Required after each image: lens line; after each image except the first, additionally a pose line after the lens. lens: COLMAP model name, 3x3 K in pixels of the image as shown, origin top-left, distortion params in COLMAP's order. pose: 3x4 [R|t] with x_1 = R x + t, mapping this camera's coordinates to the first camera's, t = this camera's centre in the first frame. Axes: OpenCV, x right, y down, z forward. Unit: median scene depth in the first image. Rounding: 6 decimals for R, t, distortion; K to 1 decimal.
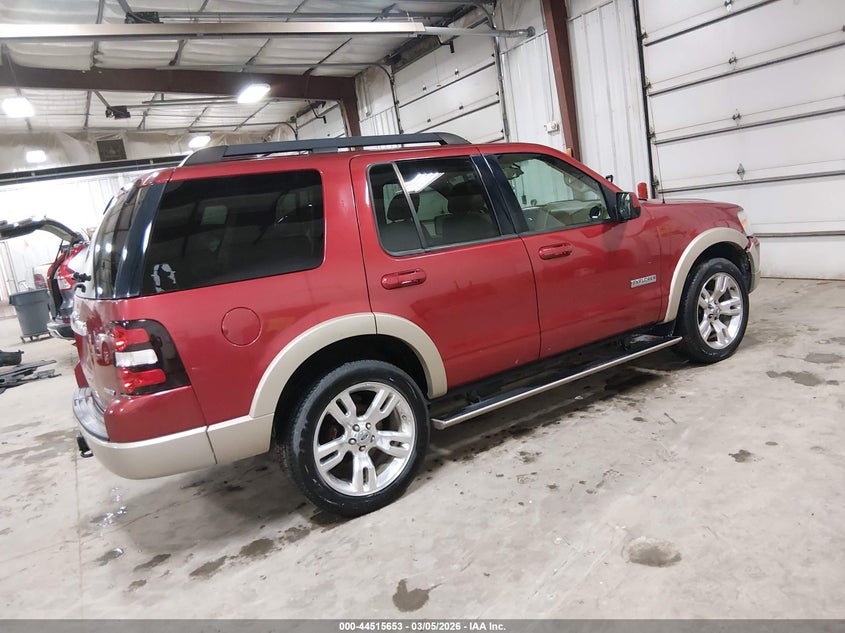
lens RADIAL K [[692.9, 0, 422.5], [0, 692.9, 316.5], [0, 0, 1]] dist [0.084583, -0.185417]
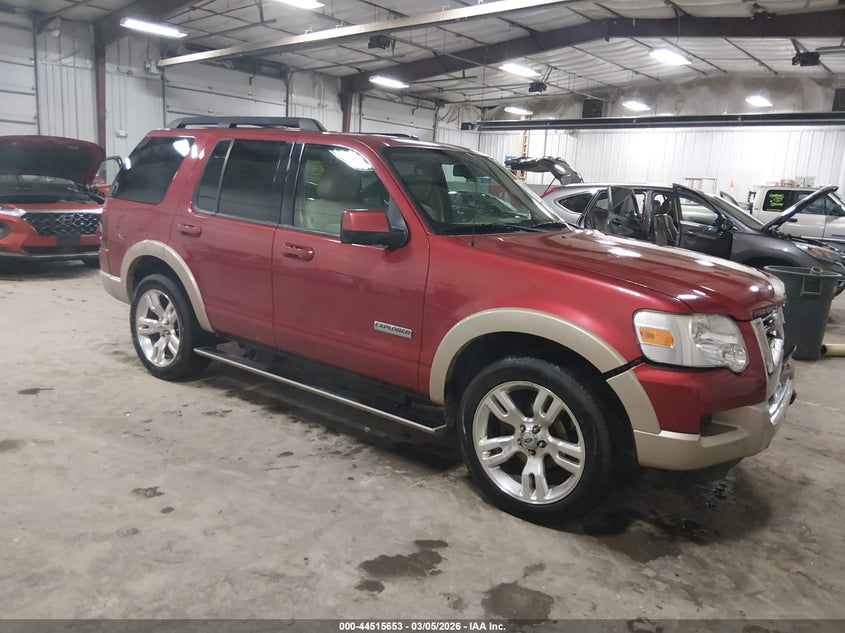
lens RADIAL K [[692.9, 0, 422.5], [0, 692.9, 316.5], [0, 0, 1]] dist [0.084583, -0.185417]
pose [[0.250922, 0.333284, -0.908823, 1.084271], [-0.242431, 0.930576, 0.274327, -0.300944], [0.937158, 0.151492, 0.314301, 0.830256]]
